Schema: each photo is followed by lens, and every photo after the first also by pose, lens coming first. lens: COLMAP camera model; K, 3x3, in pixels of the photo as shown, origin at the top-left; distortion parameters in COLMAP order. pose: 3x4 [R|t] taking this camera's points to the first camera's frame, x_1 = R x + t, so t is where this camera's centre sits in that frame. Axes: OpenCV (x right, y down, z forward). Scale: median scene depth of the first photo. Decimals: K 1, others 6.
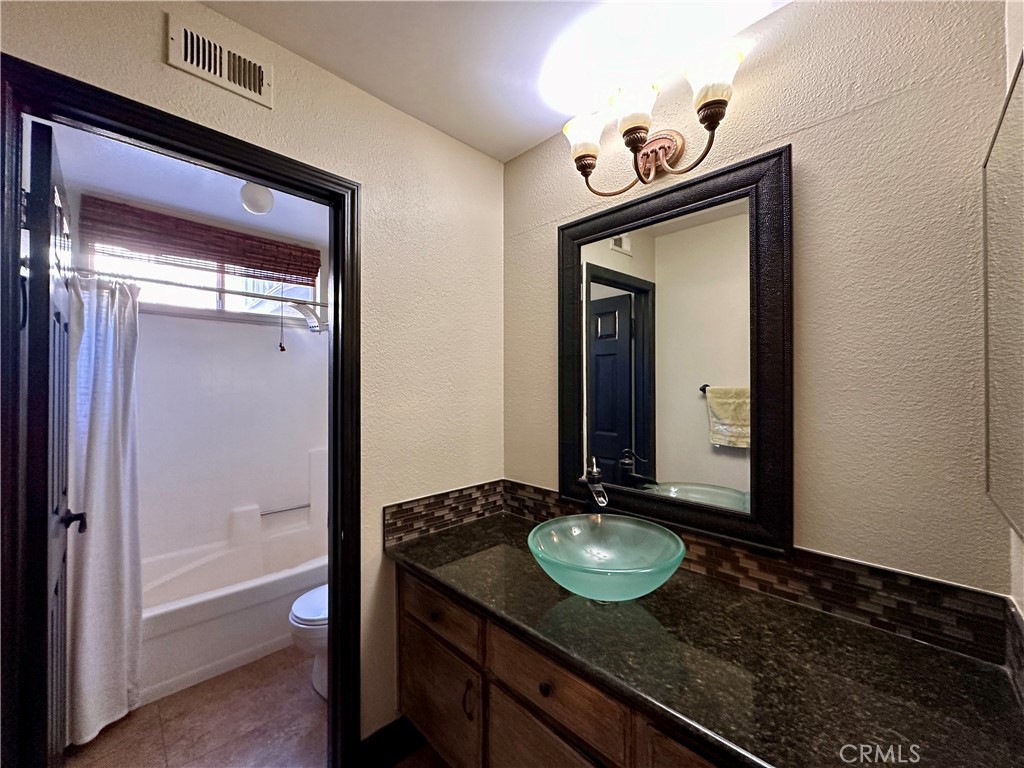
lens RADIAL K [[408.0, 0, 509.2], [0, 408.0, 382.1], [0, 0, 1]] dist [-0.004165, 0.000956]
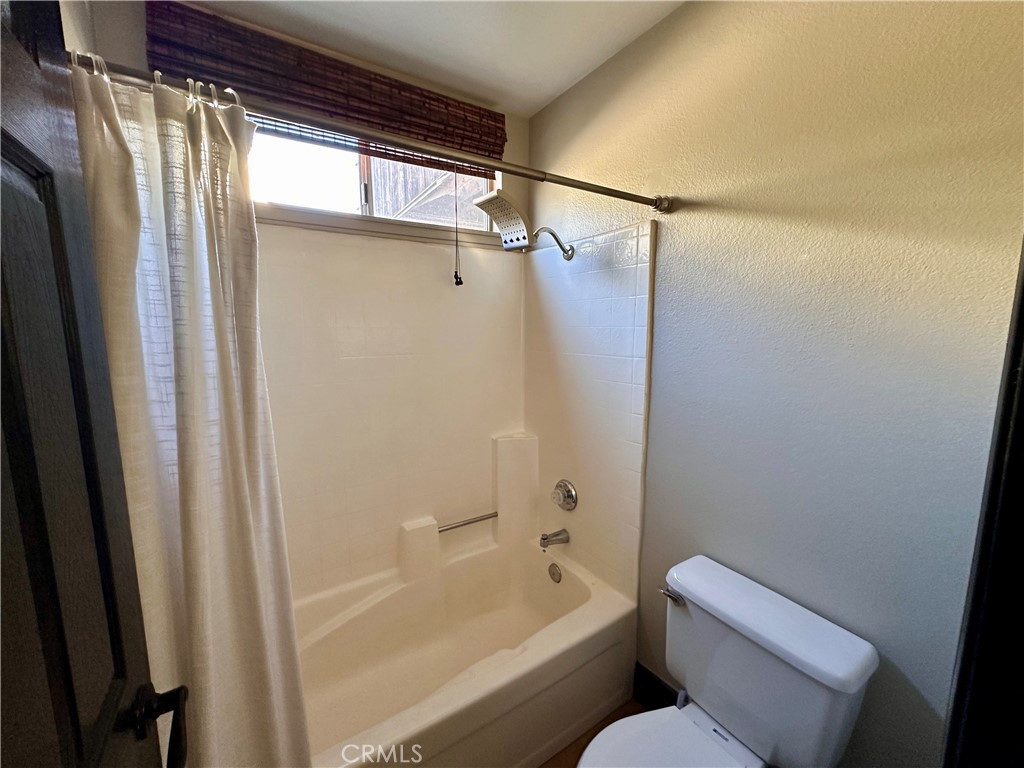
lens RADIAL K [[408.0, 0, 513.1], [0, 408.0, 381.6], [0, 0, 1]] dist [-0.004165, 0.000956]
pose [[0.982397, 0.023486, -0.185325, -0.568508], [0.003195, 0.989808, 0.142373, -0.028062], [0.186780, -0.140458, 0.972309, 0.616450]]
